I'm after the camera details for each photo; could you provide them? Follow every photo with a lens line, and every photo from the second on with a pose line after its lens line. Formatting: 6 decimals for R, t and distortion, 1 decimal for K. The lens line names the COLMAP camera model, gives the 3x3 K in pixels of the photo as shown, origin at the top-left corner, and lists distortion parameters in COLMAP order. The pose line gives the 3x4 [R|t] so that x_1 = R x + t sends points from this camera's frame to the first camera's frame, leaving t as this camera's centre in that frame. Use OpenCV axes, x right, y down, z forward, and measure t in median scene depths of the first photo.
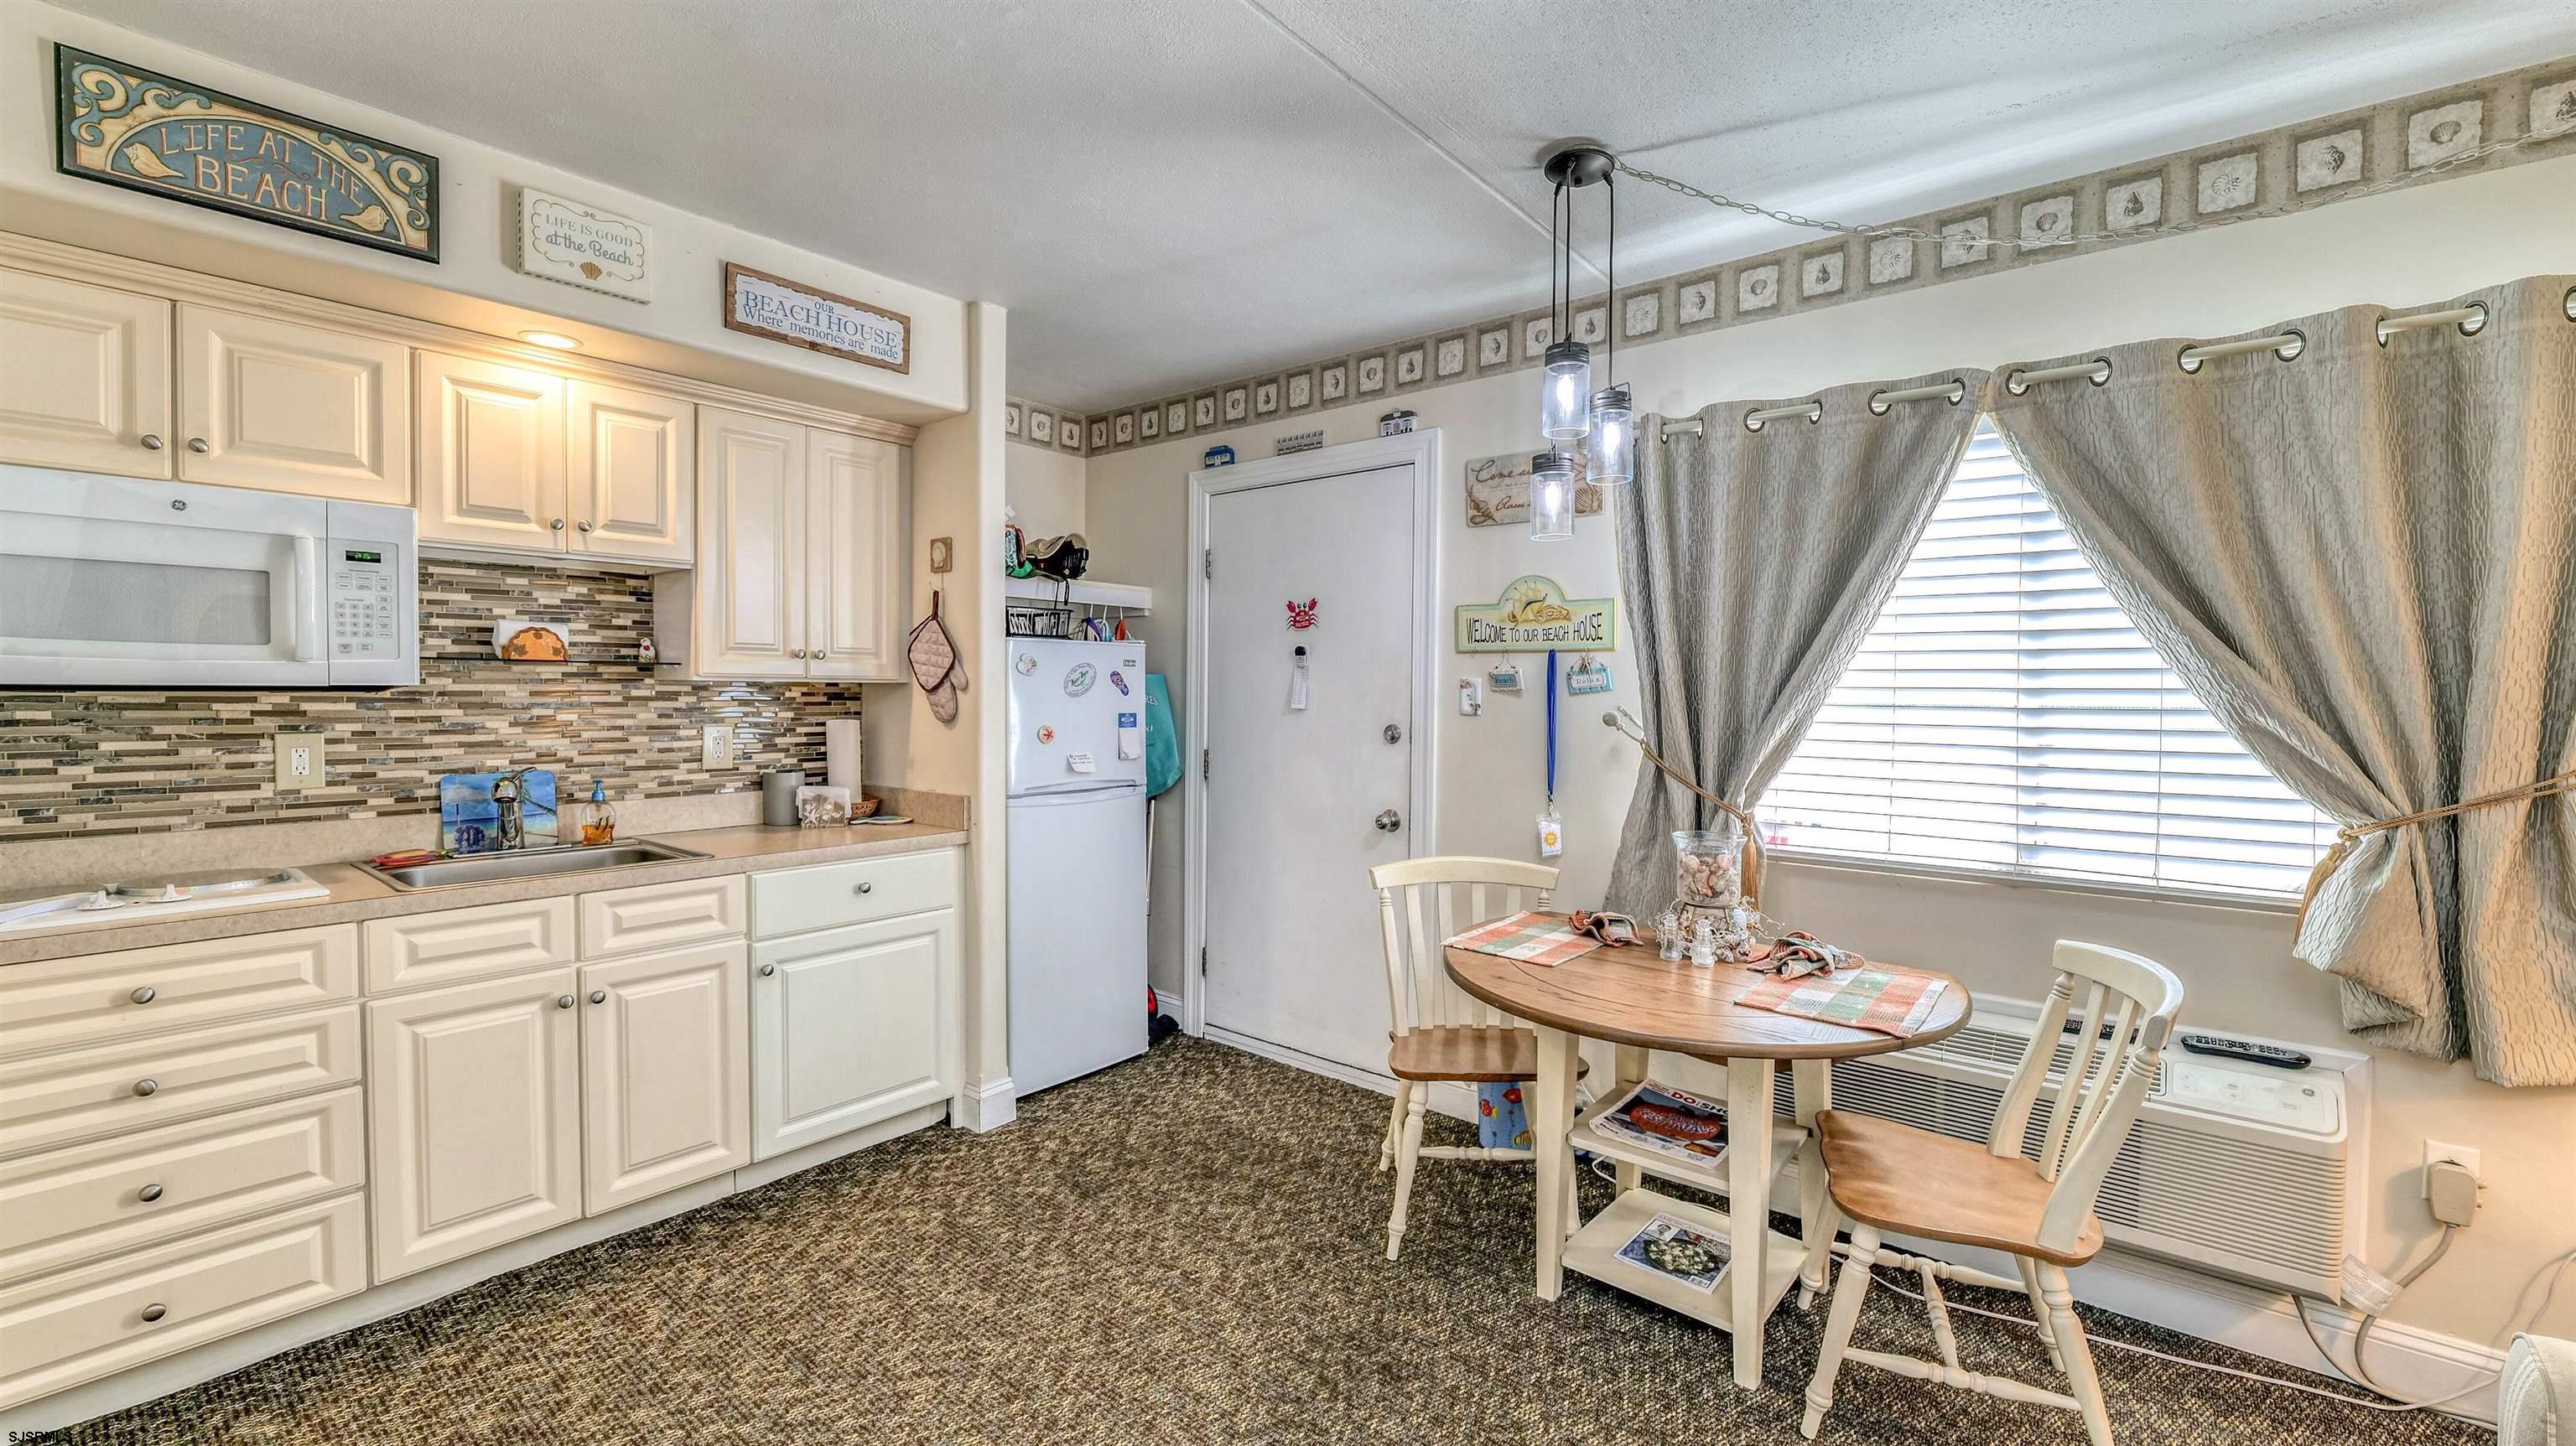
lens RADIAL K [[1044.4, 0, 1278.2], [0, 1044.4, 719.6], [0, 0, 1]] dist [-0.015096, 0.001880]
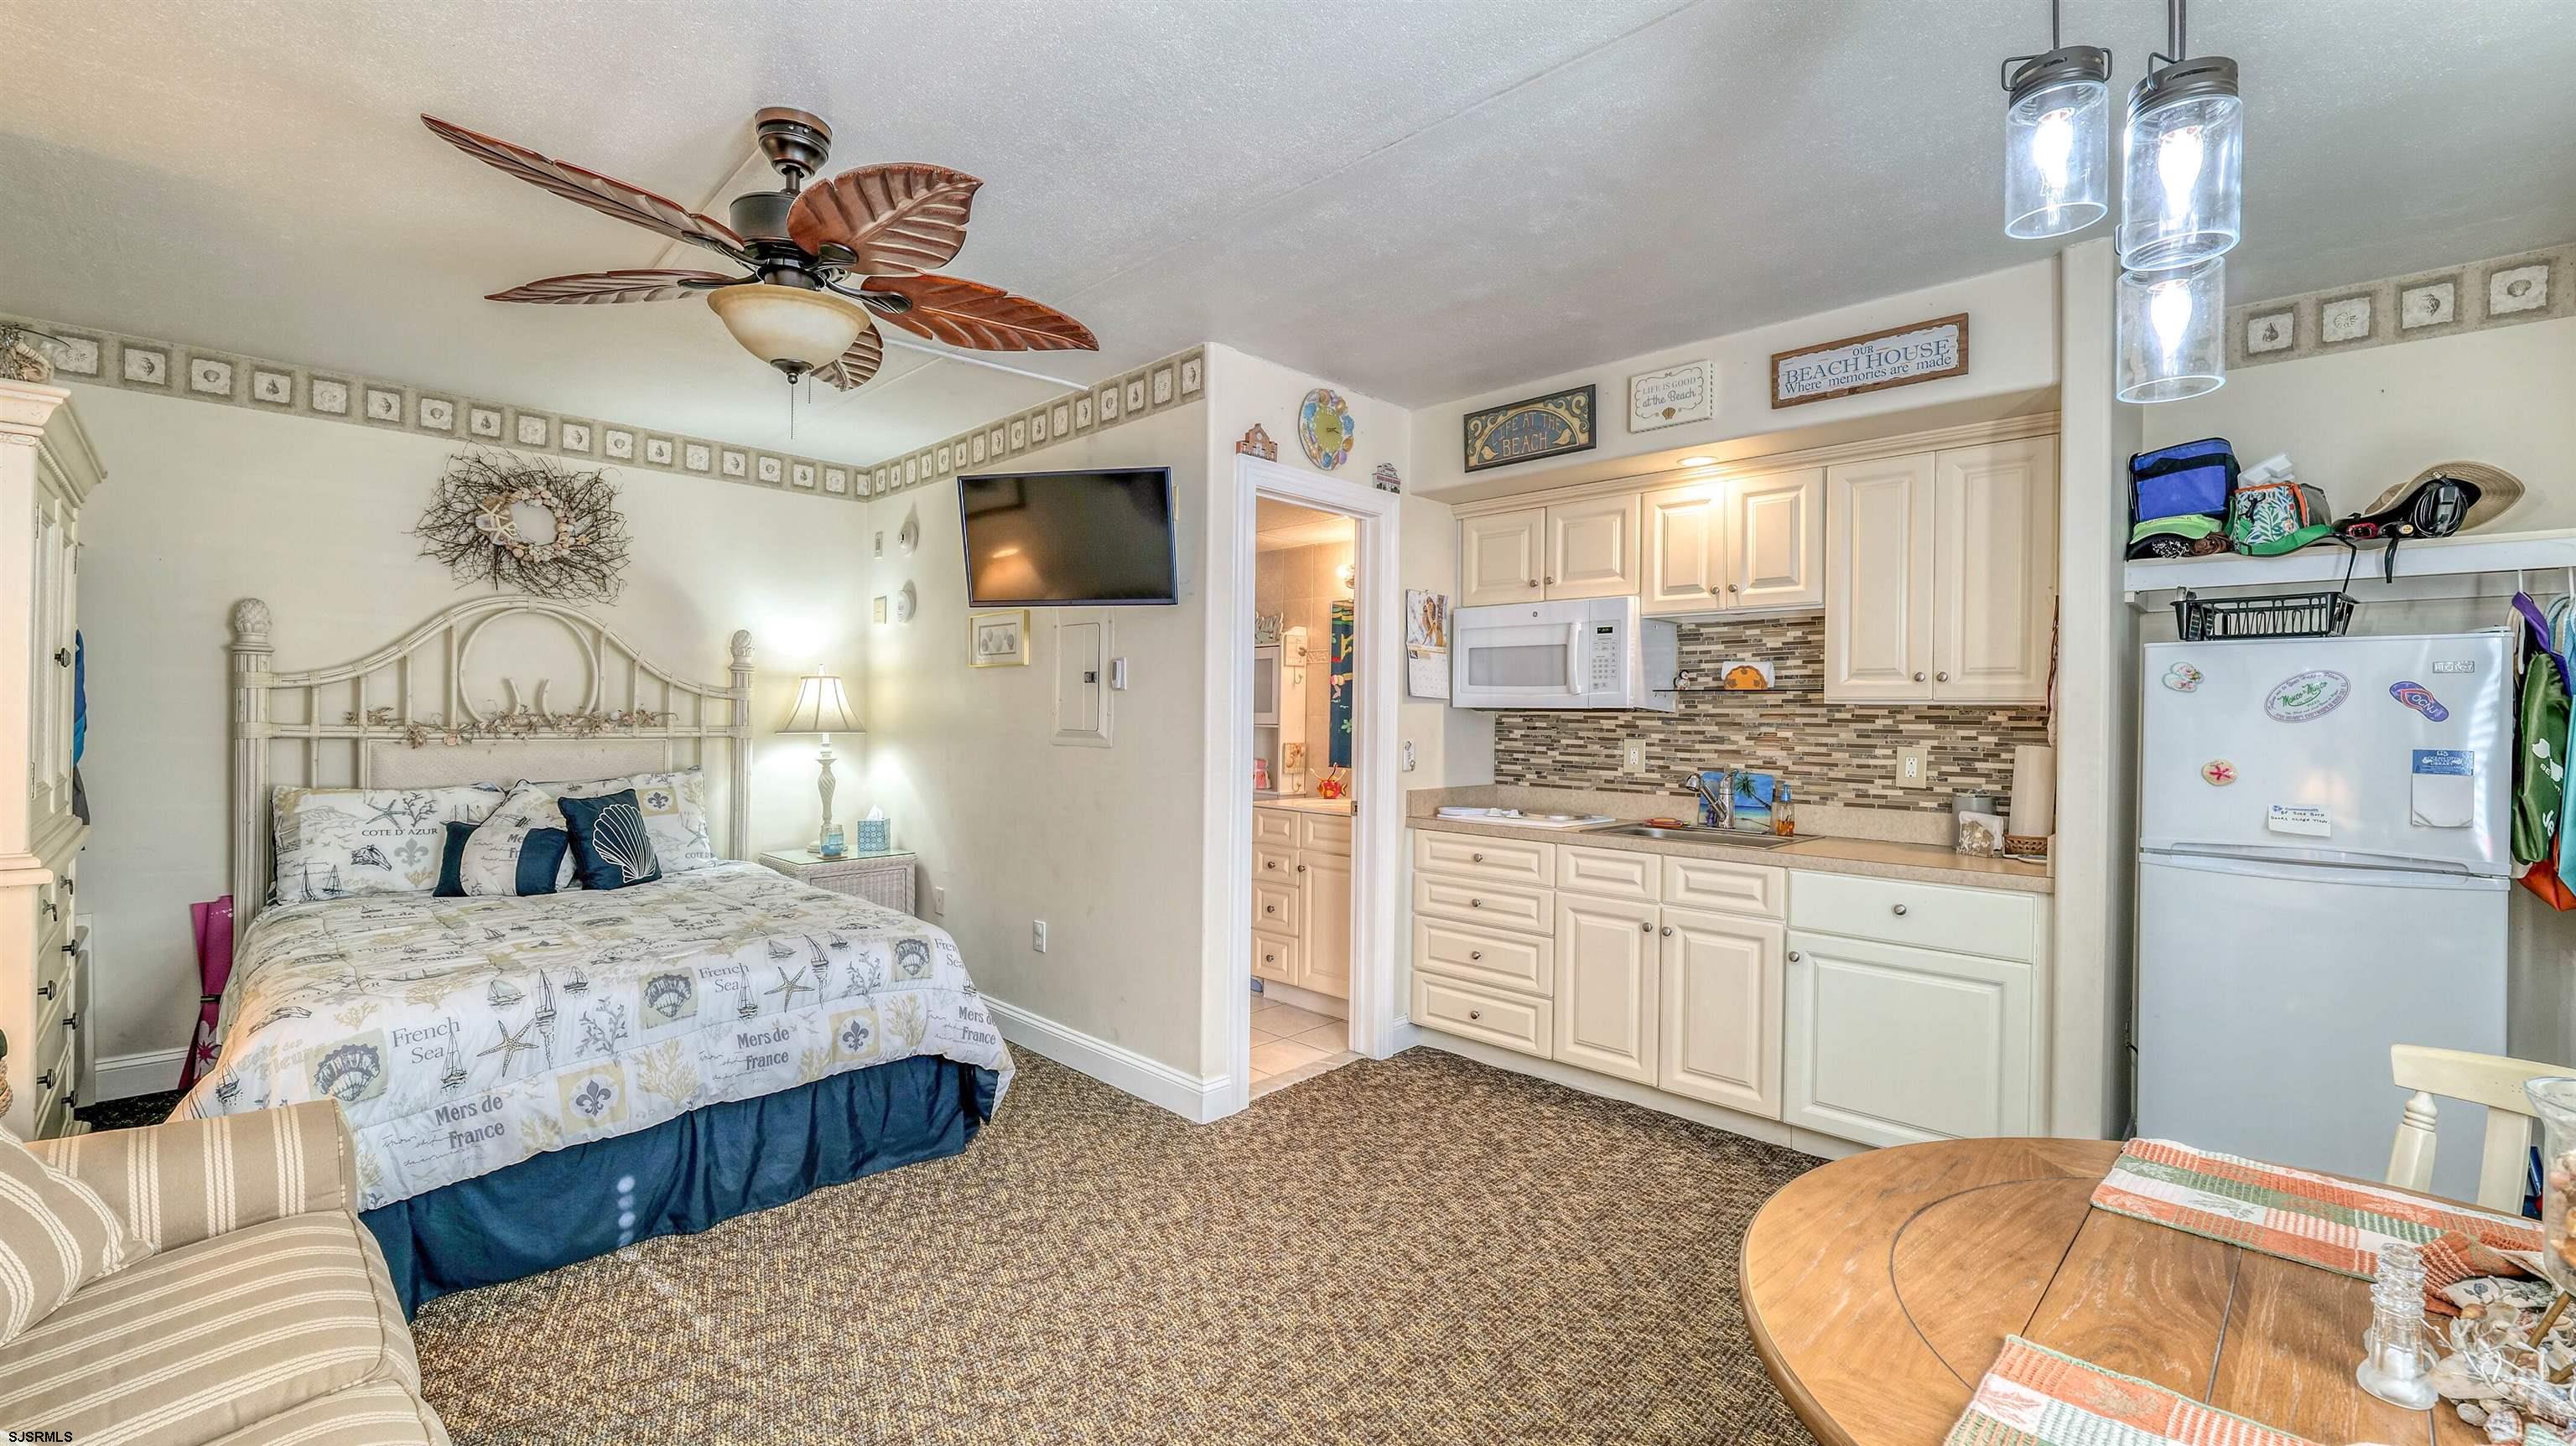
lens RADIAL K [[1044.4, 0, 1271.6], [0, 1044.4, 719.2], [0, 0, 1]] dist [-0.015096, 0.001880]
pose [[-0.087515, -0.003730, -0.996156, 0.668573], [-0.042596, 0.999092, 0.000001, 0.006066], [0.995252, 0.042432, -0.087594, 0.503477]]
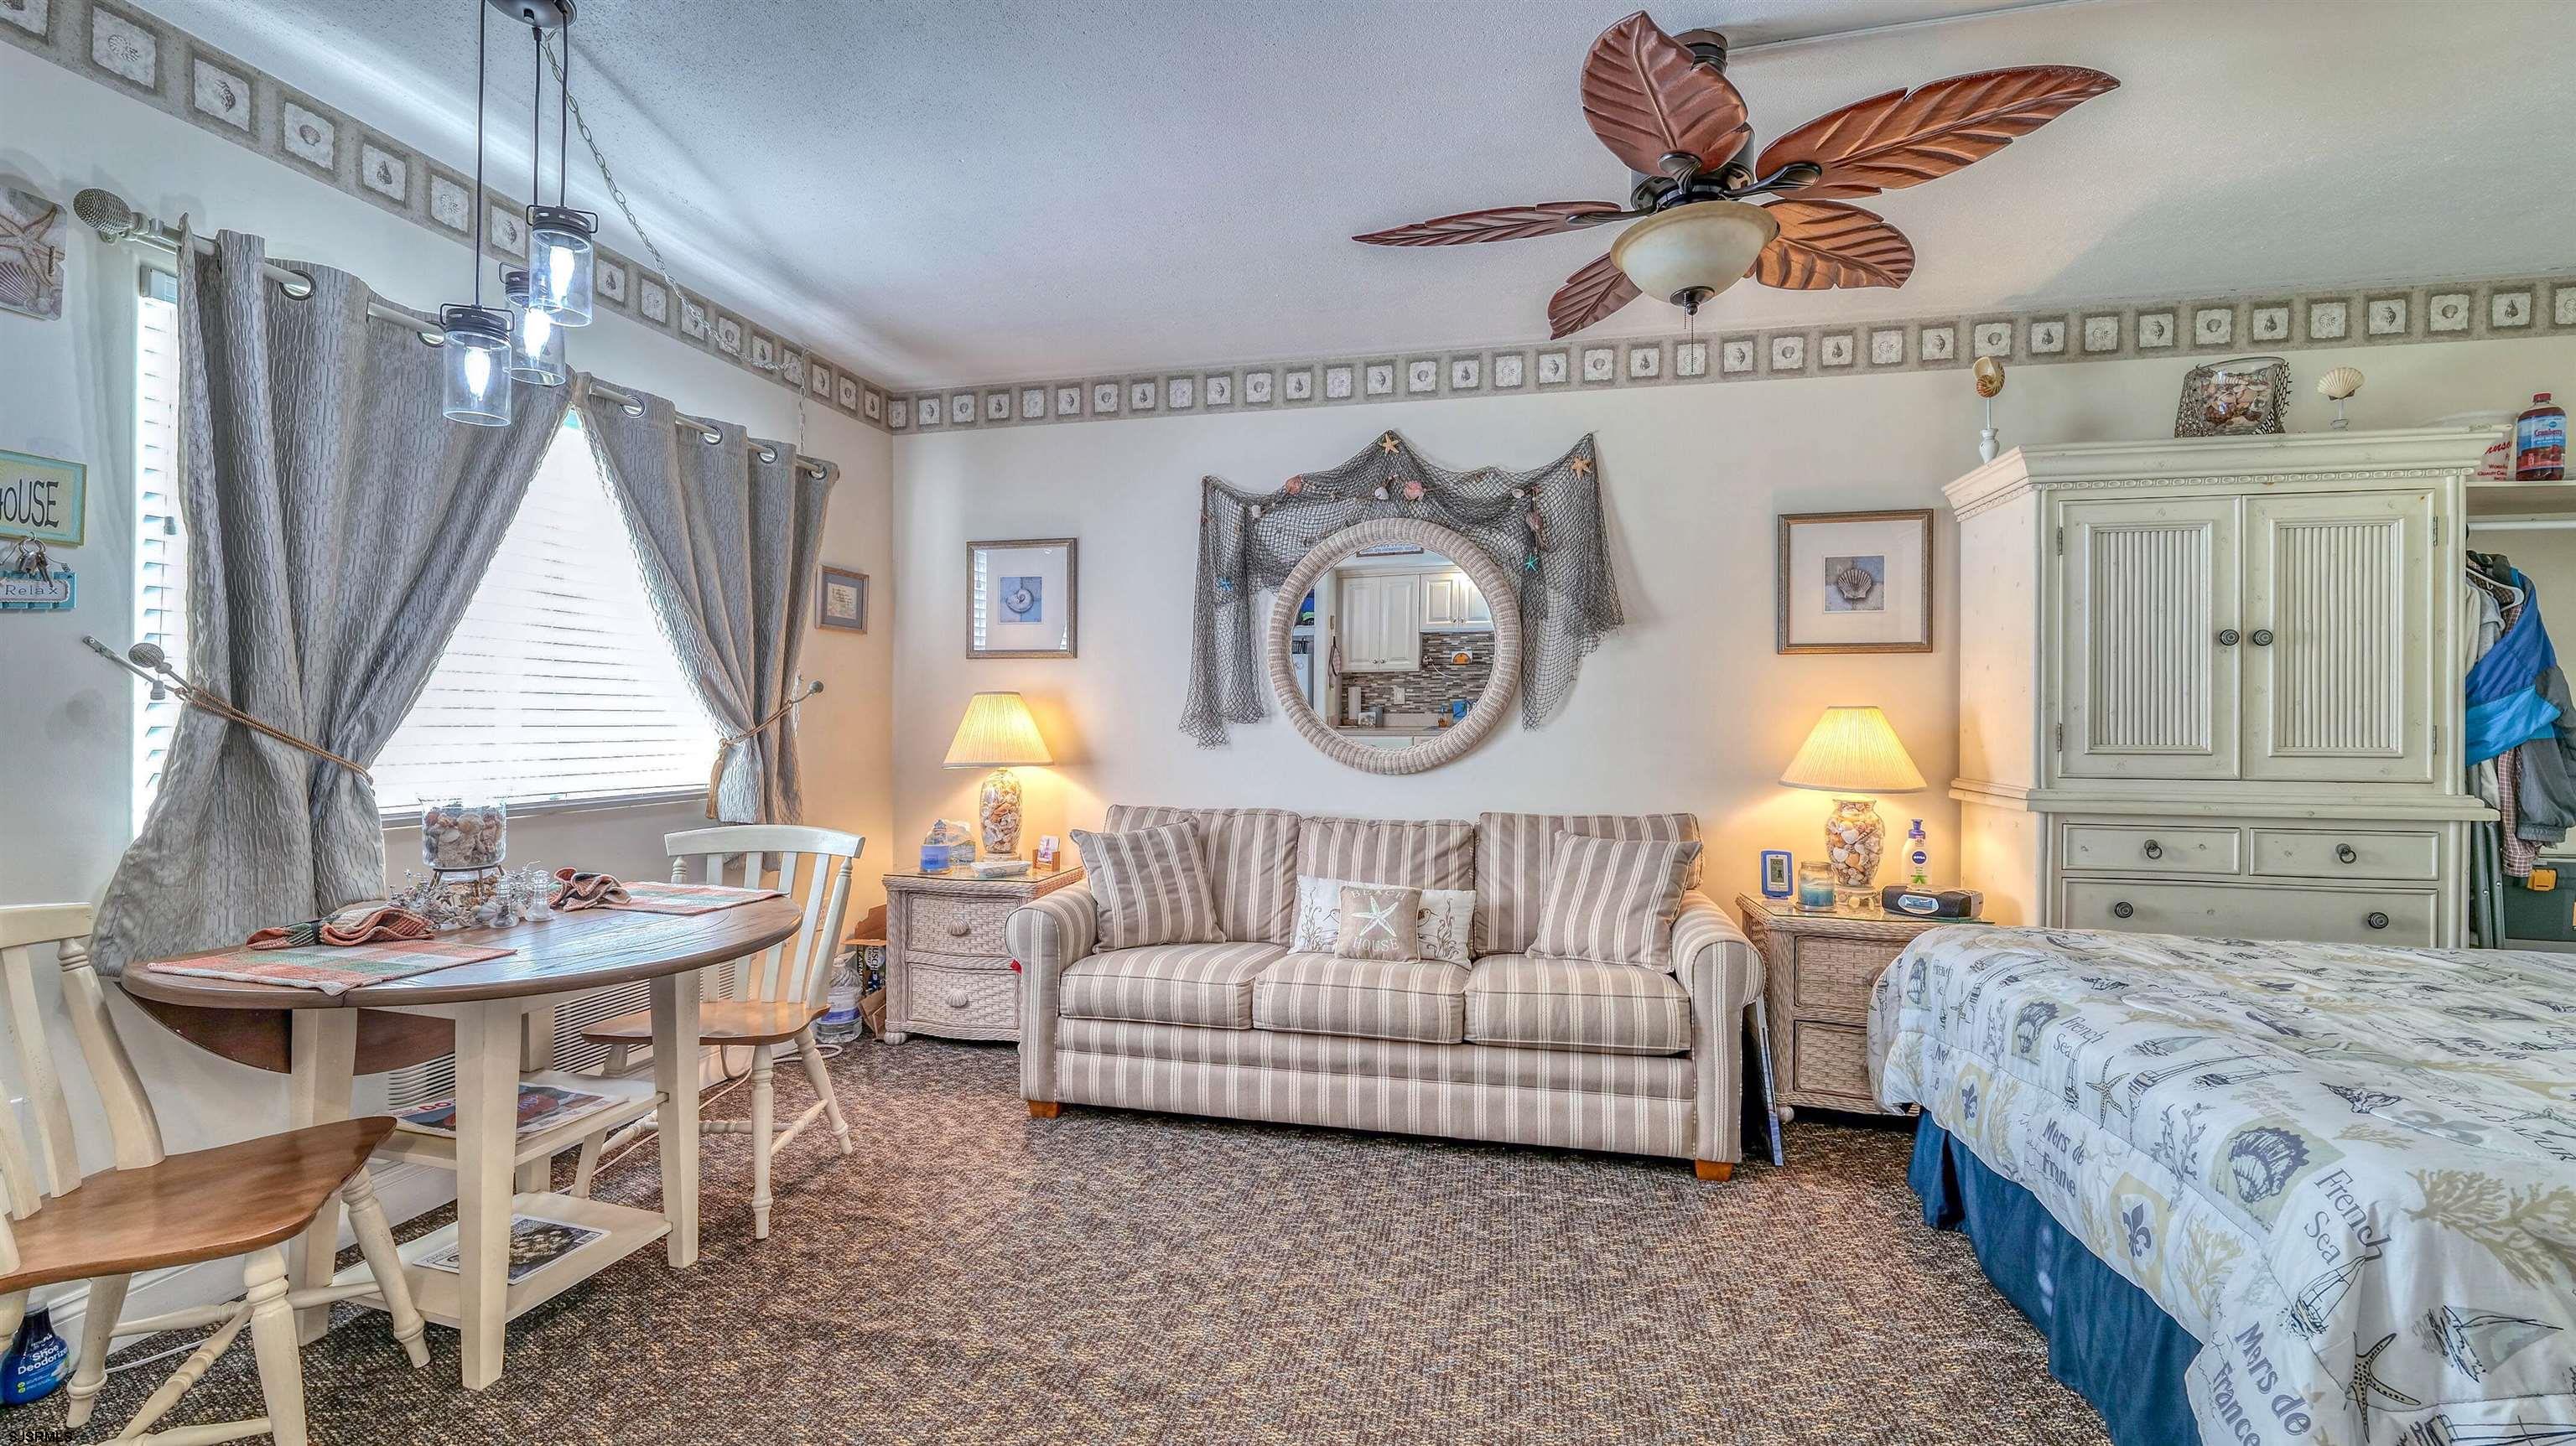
lens RADIAL K [[1044.4, 0, 1270.0], [0, 1044.4, 716.5], [0, 0, 1]] dist [-0.015096, 0.001880]
pose [[-0.438604, -0.006175, 0.898659, -0.587705], [0.017504, 0.999728, 0.015413, 0.041568], [-0.898510, 0.022490, -0.438377, 0.669934]]
